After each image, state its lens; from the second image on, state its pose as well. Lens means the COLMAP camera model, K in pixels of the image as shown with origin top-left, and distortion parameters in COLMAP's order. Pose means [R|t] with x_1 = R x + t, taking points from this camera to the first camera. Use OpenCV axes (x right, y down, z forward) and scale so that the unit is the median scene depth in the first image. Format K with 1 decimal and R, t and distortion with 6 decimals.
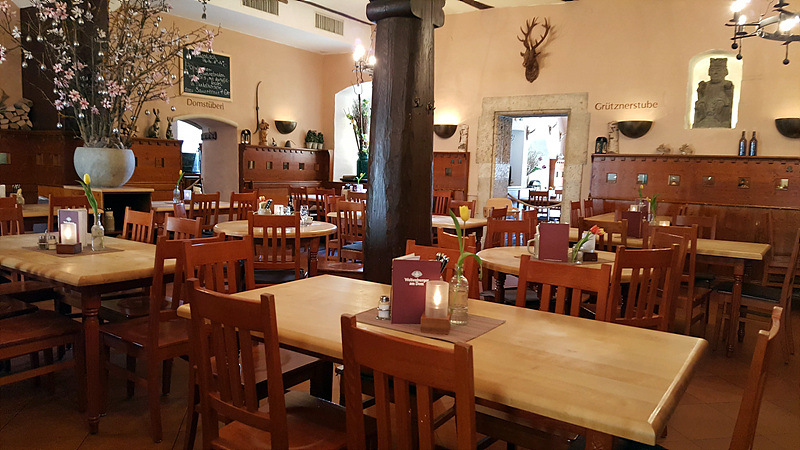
lens RADIAL K [[594.0, 0, 395.2], [0, 594.0, 232.1], [0, 0, 1]] dist [0.146156, -0.228929]
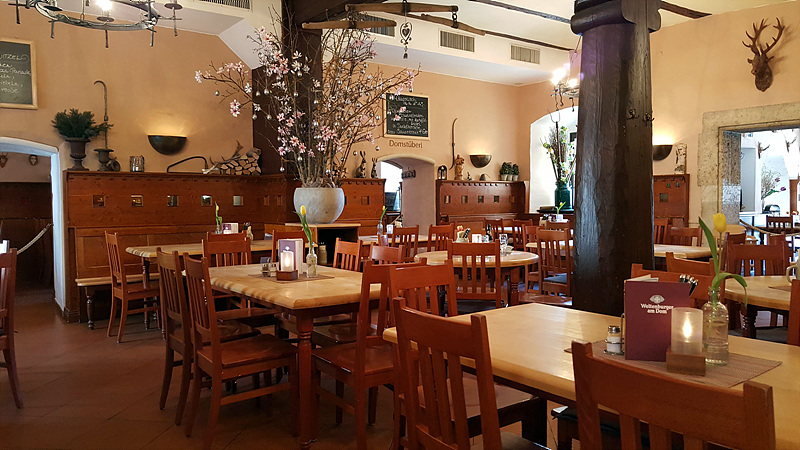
lens RADIAL K [[598.7, 0, 400.0], [0, 598.7, 225.0], [0, 0, 1]] dist [0.117054, -0.182578]
pose [[0.951445, -0.025813, -0.306735, -0.009145], [0.003513, 0.997323, -0.073034, 0.006622], [0.307799, 0.068411, 0.948989, 0.021773]]
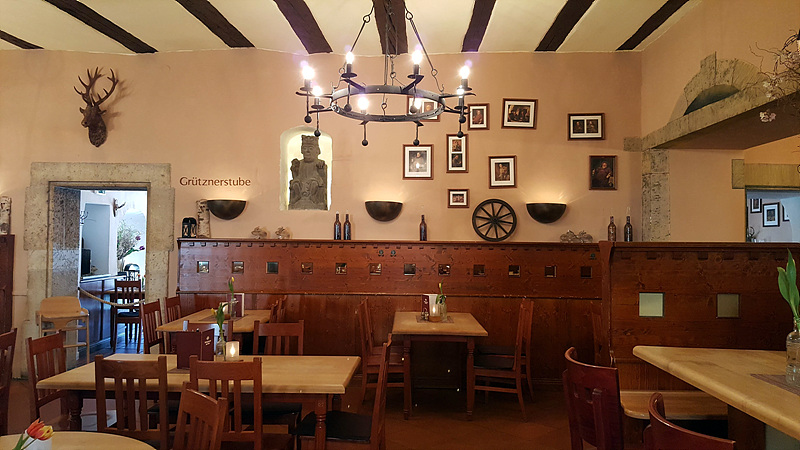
lens RADIAL K [[616.9, 0, 383.6], [0, 616.9, 228.2], [0, 0, 1]] dist [0.126903, -0.203373]
pose [[0.848275, -0.007743, 0.529500, 0.123021], [0.072031, 0.992287, -0.100885, -0.040480], [-0.524635, 0.123719, 0.842290, 0.153847]]
